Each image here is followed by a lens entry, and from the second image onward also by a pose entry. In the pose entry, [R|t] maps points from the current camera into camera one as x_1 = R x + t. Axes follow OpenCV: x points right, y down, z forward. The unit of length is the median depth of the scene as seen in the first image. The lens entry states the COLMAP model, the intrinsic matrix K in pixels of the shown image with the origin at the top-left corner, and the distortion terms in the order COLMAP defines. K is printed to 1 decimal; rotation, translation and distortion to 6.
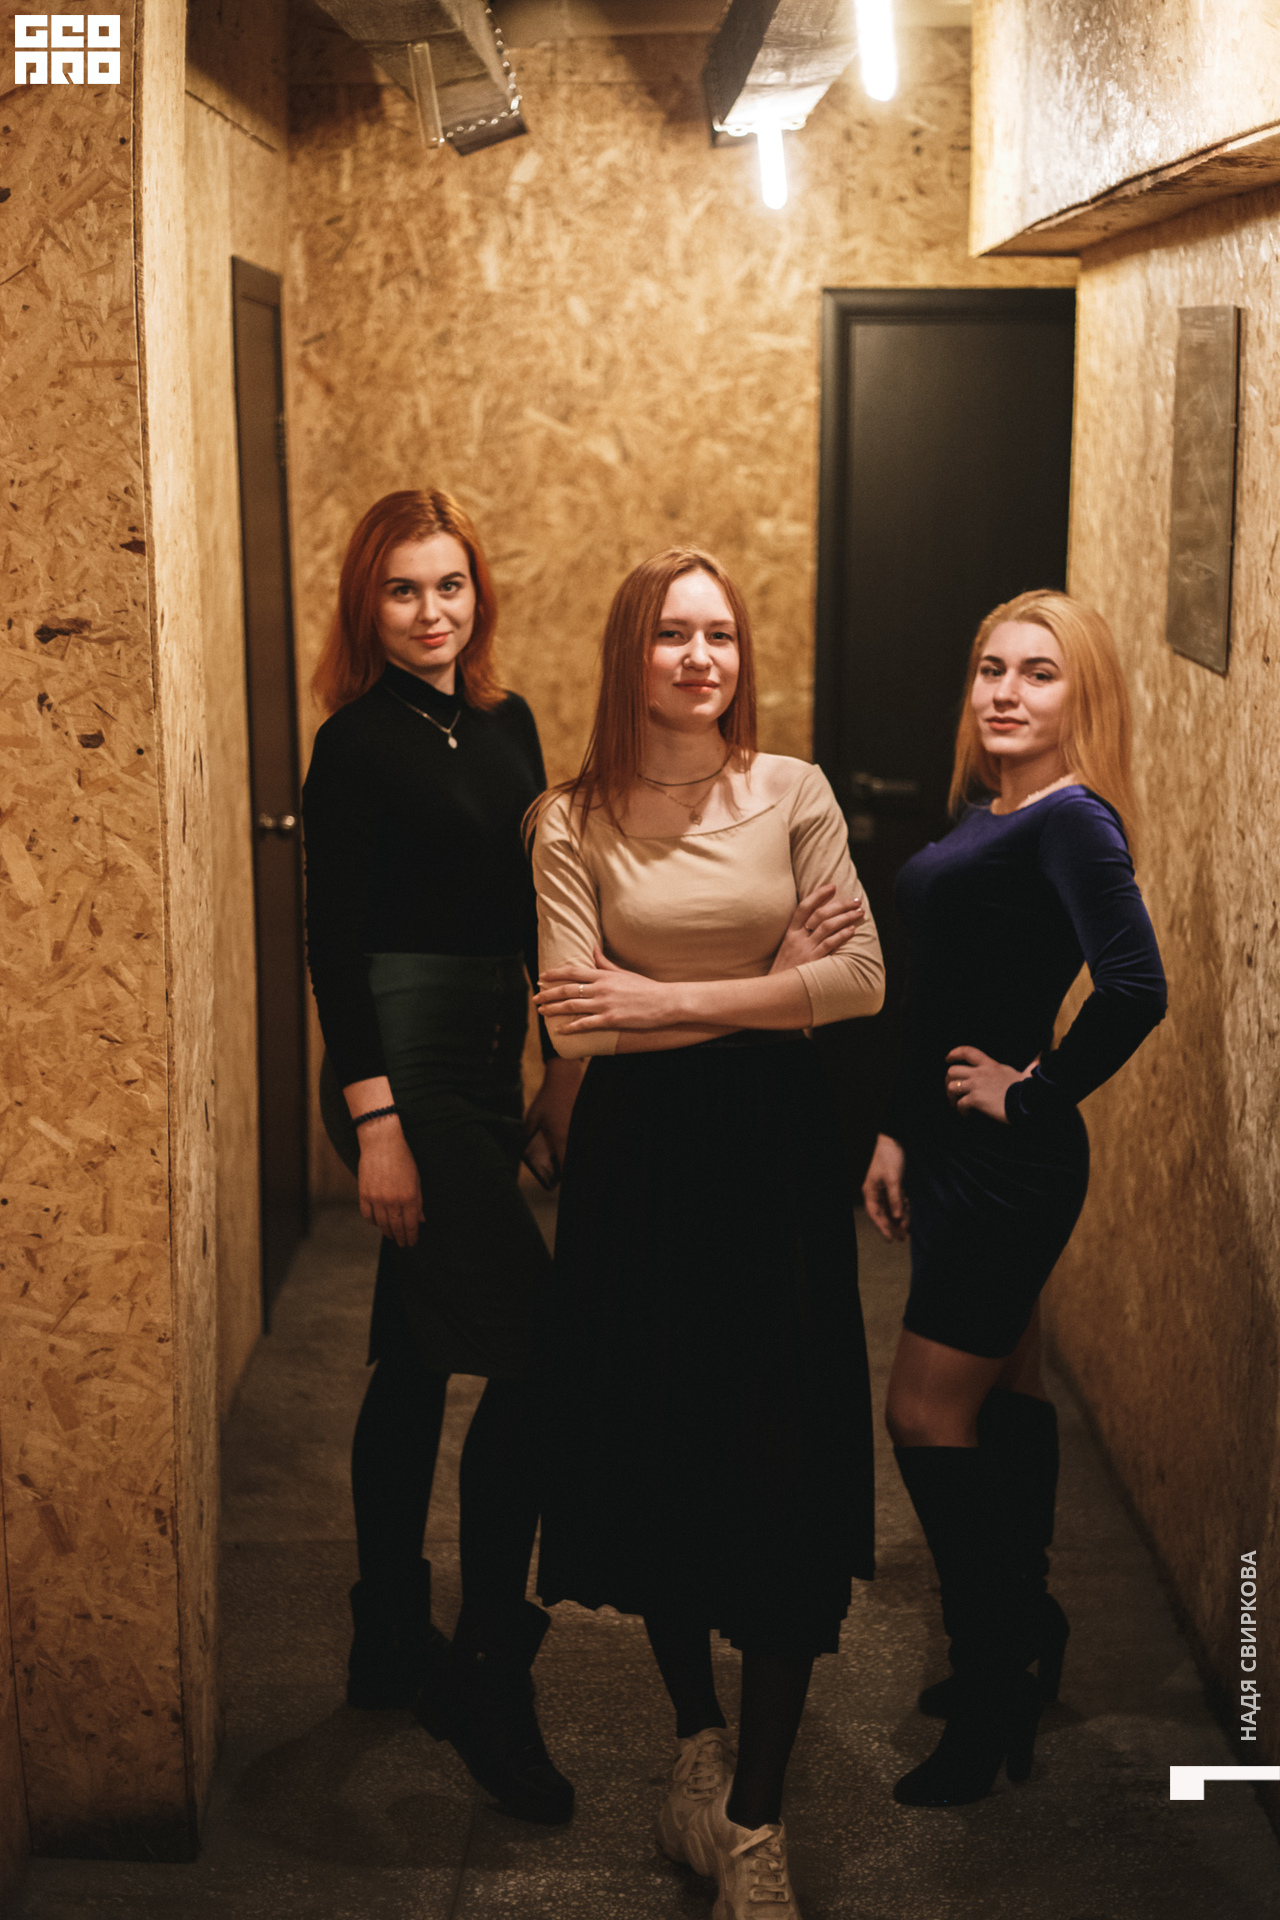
lens RADIAL K [[2880.3, 0, 686.7], [0, 2880.3, 877.2], [0, 0, 1]] dist [0.292267, 0.000000]
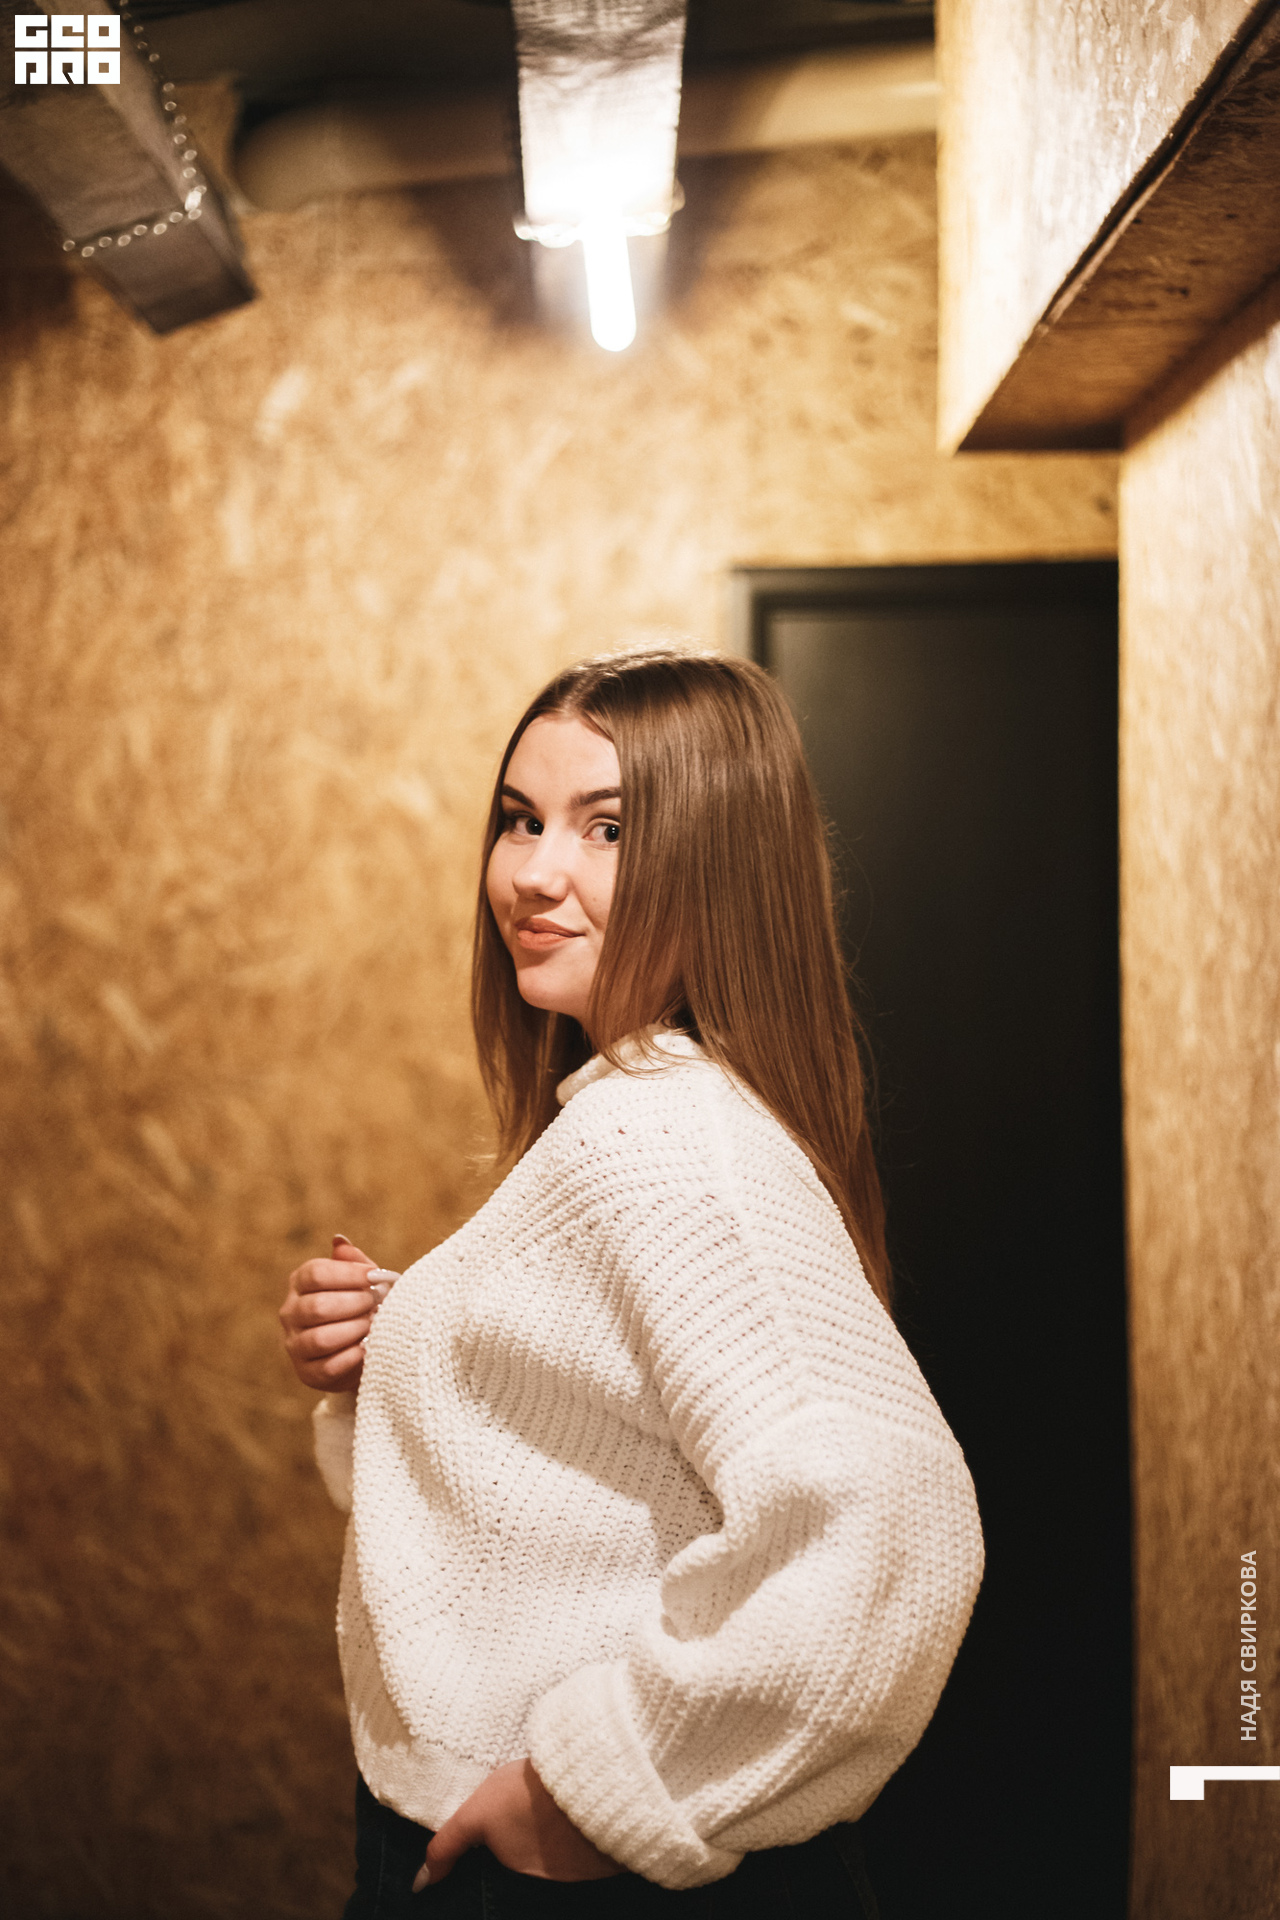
lens RADIAL K [[2880.3, 0, 629.4], [0, 2880.3, 957.1], [0, 0, 1]] dist [0.292267, 0.000000]
pose [[0.999783, -0.015175, -0.014243, 0.032369], [0.013124, 0.990836, -0.134428, -0.018978], [0.016152, 0.134212, 0.990821, 0.343956]]
